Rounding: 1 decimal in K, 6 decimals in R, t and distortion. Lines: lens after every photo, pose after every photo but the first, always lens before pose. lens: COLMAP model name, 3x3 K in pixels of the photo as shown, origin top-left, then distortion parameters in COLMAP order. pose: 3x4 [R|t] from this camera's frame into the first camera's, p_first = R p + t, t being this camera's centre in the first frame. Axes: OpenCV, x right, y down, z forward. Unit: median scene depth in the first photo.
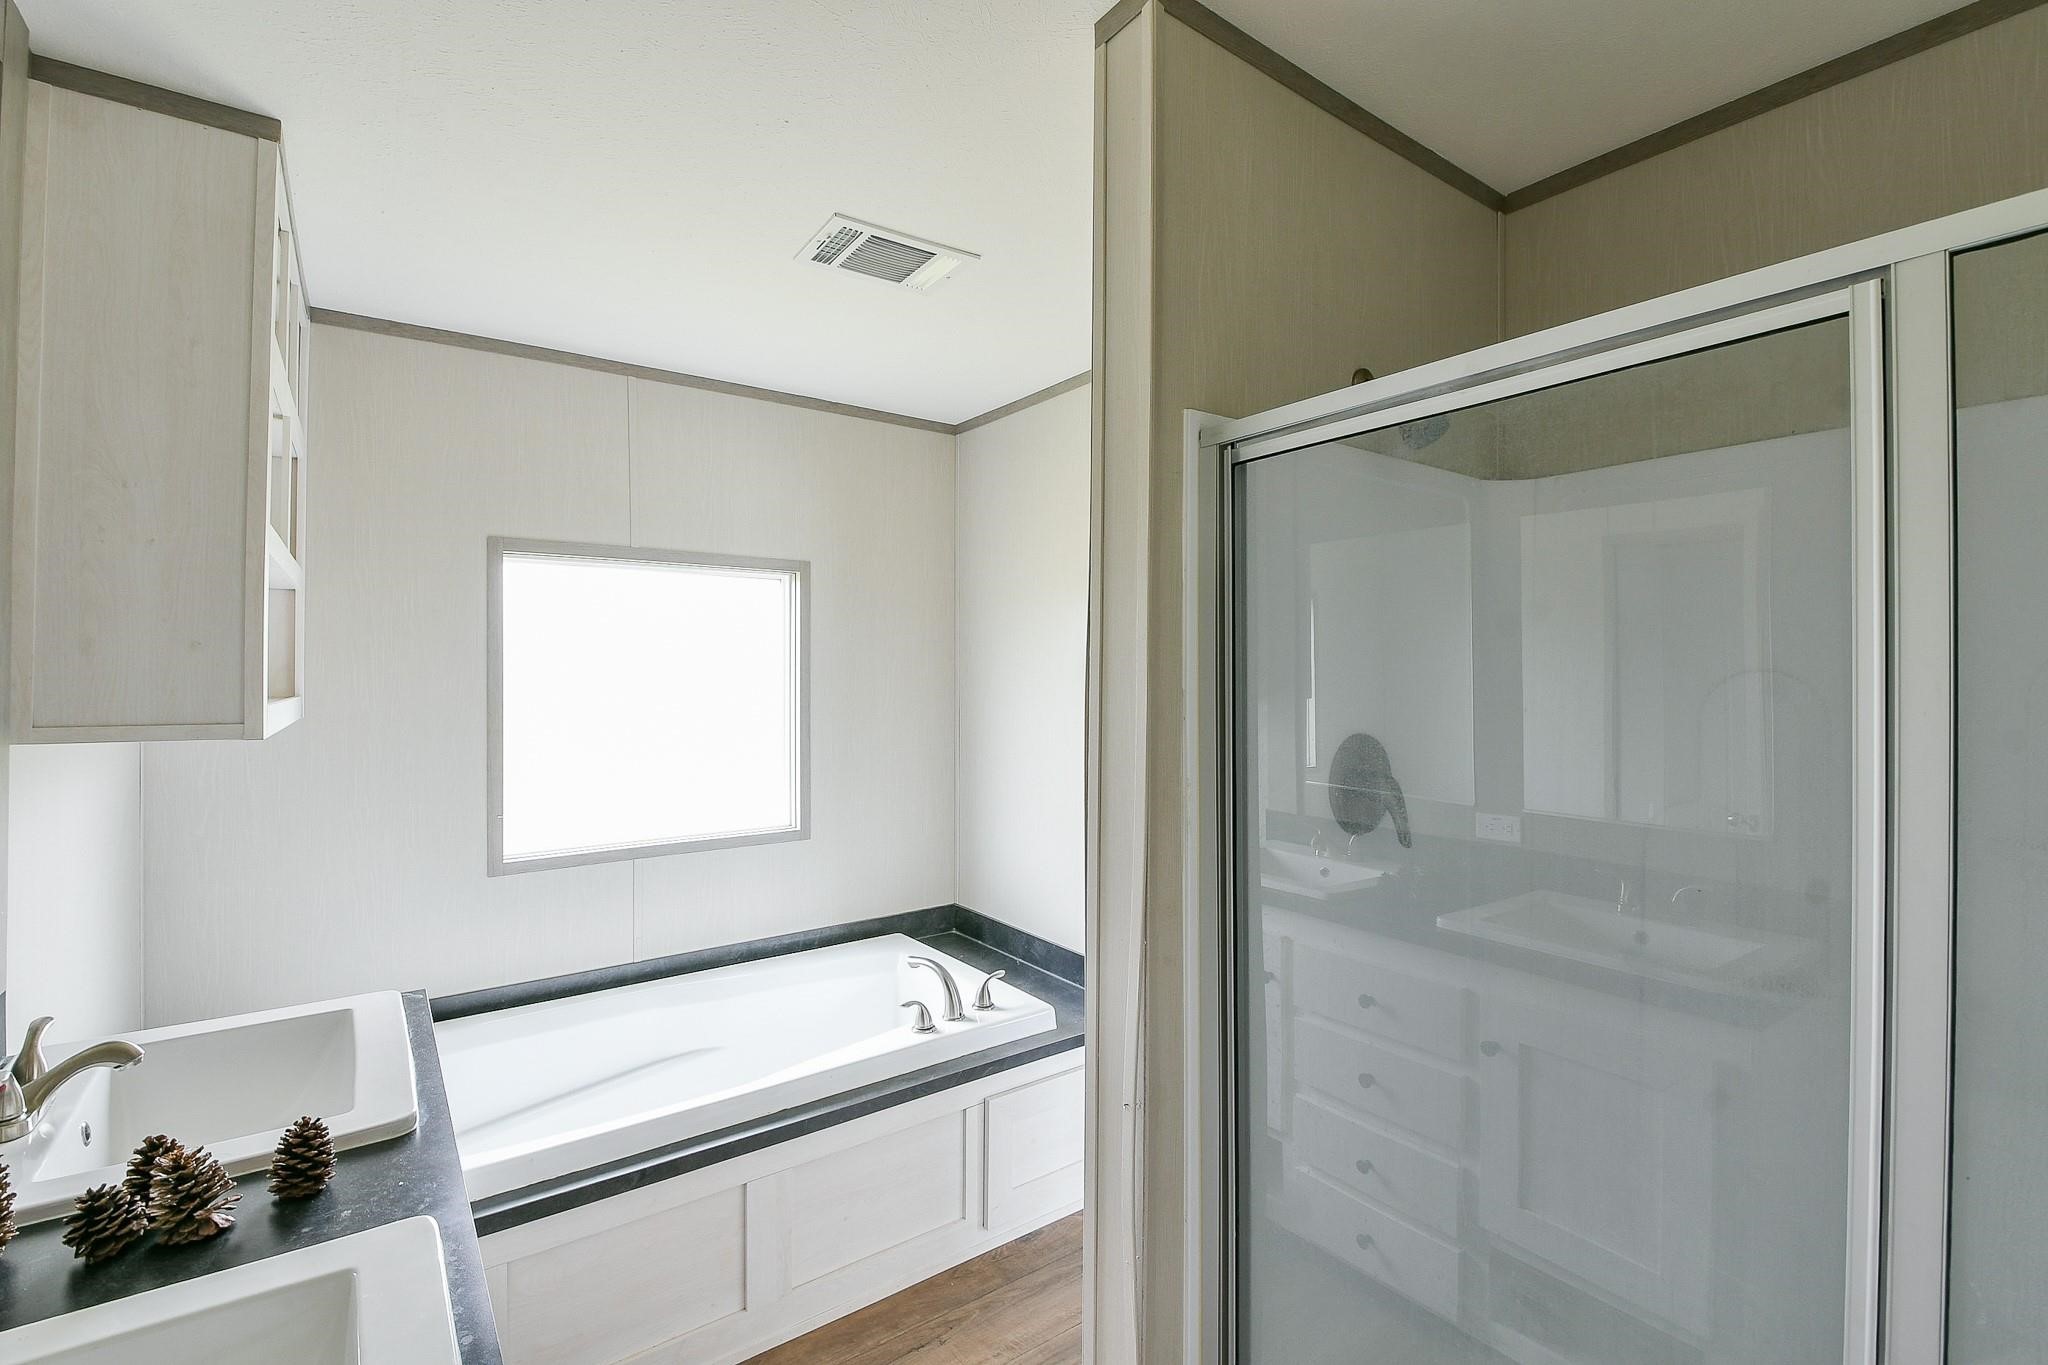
lens RADIAL K [[912.4, 0, 1022.7], [0, 912.4, 675.3], [0, 0, 1]] dist [0.010908, -0.014316]
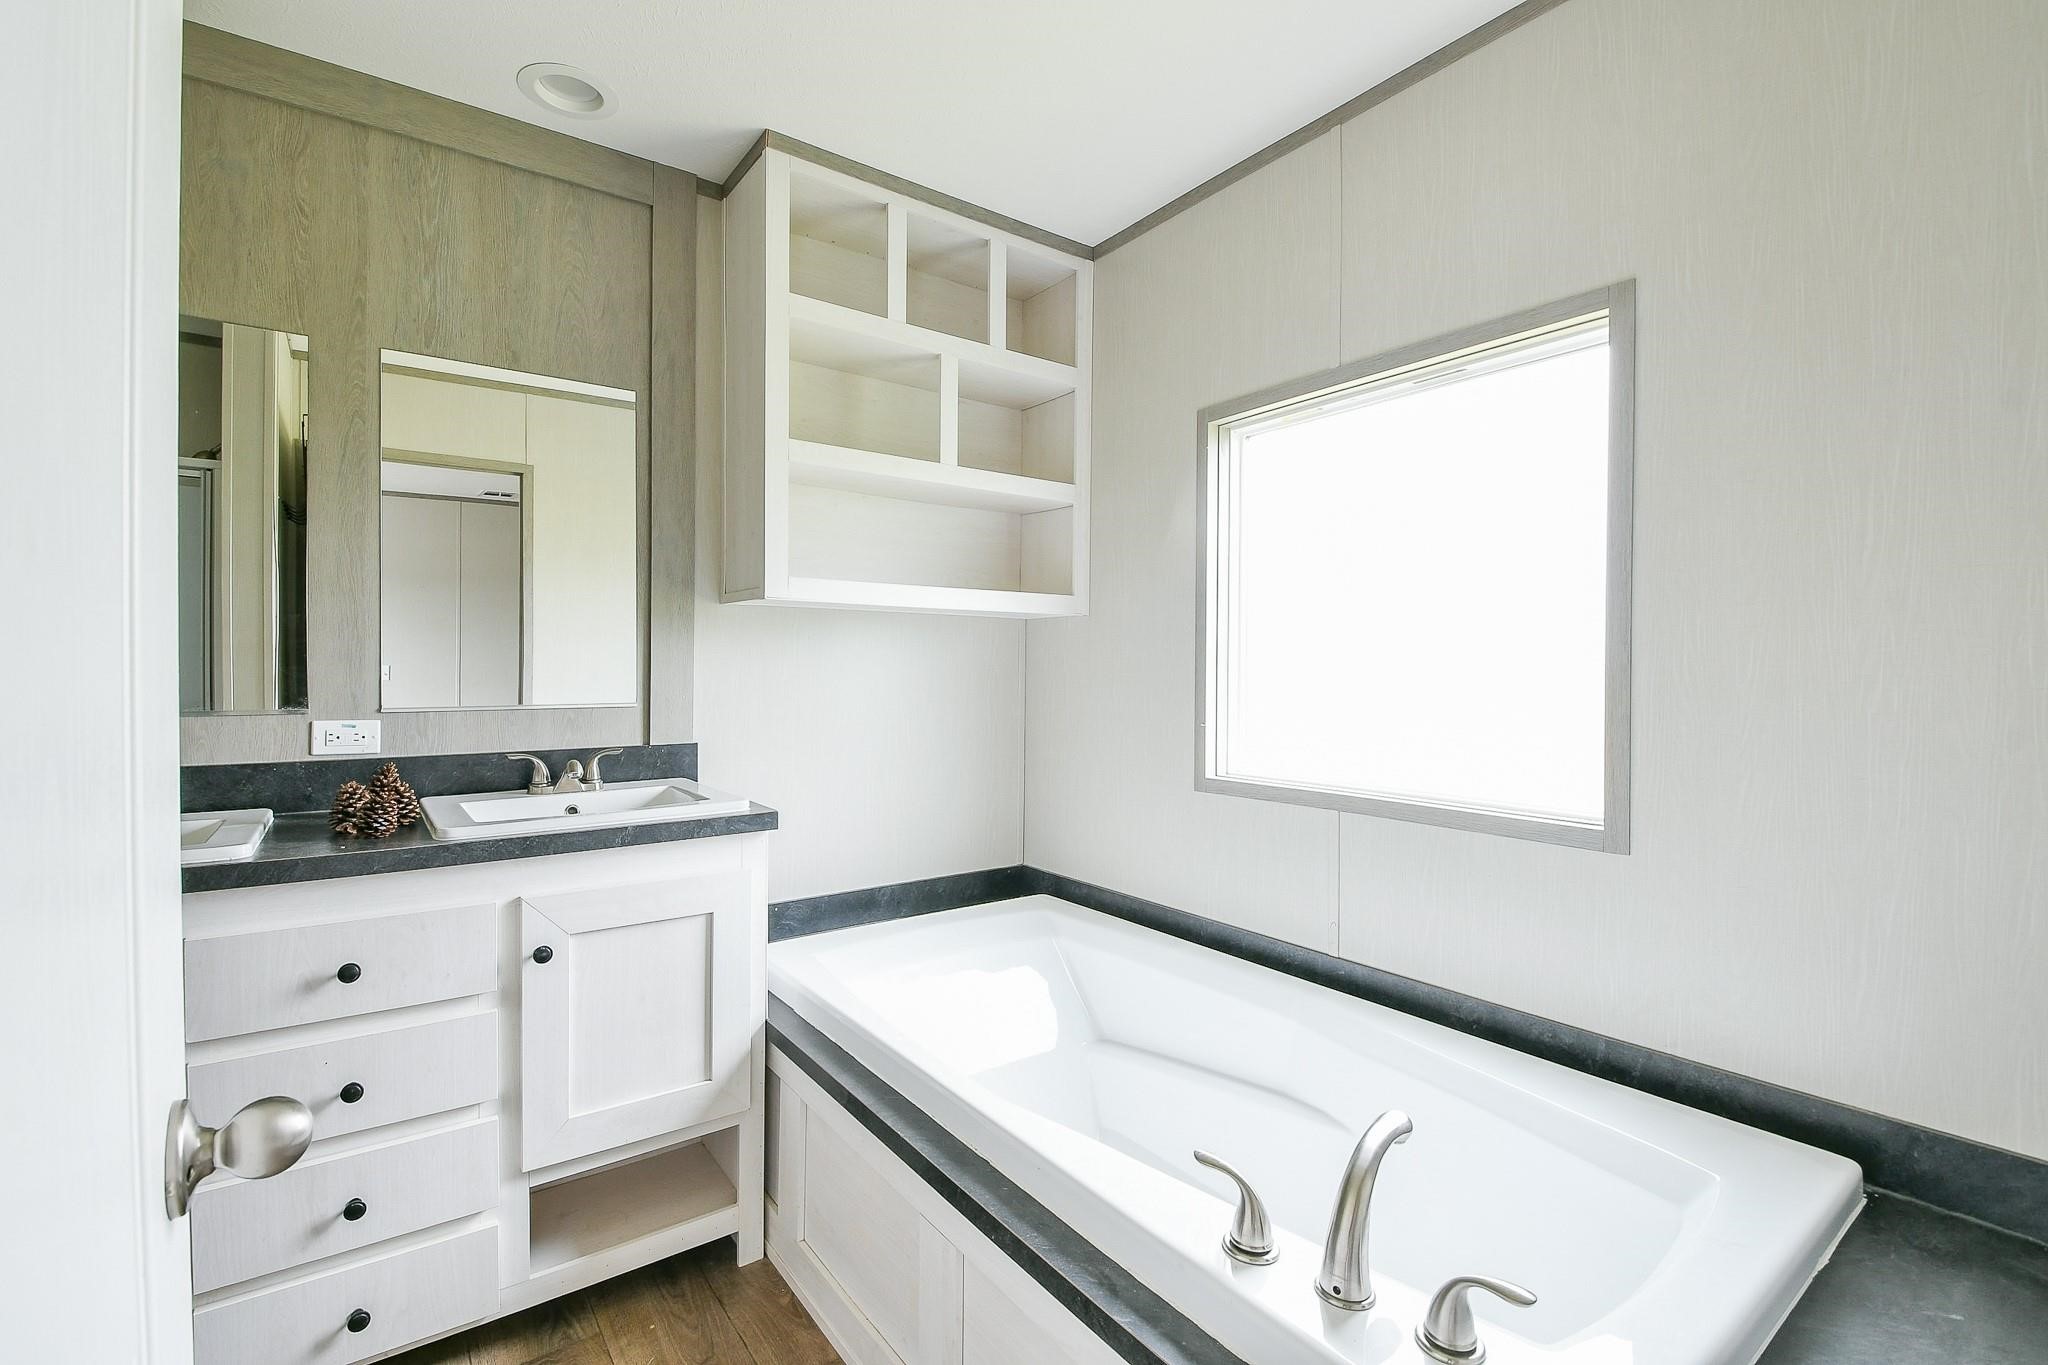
lens RADIAL K [[912.4, 0, 1023.6], [0, 912.4, 677.9], [0, 0, 1]] dist [0.010908, -0.014316]
pose [[-0.013020, 0.009991, -0.999865, 0.282351], [-0.005944, 0.999932, 0.010069, 0.091400], [0.999898, 0.006074, -0.012960, 0.760528]]
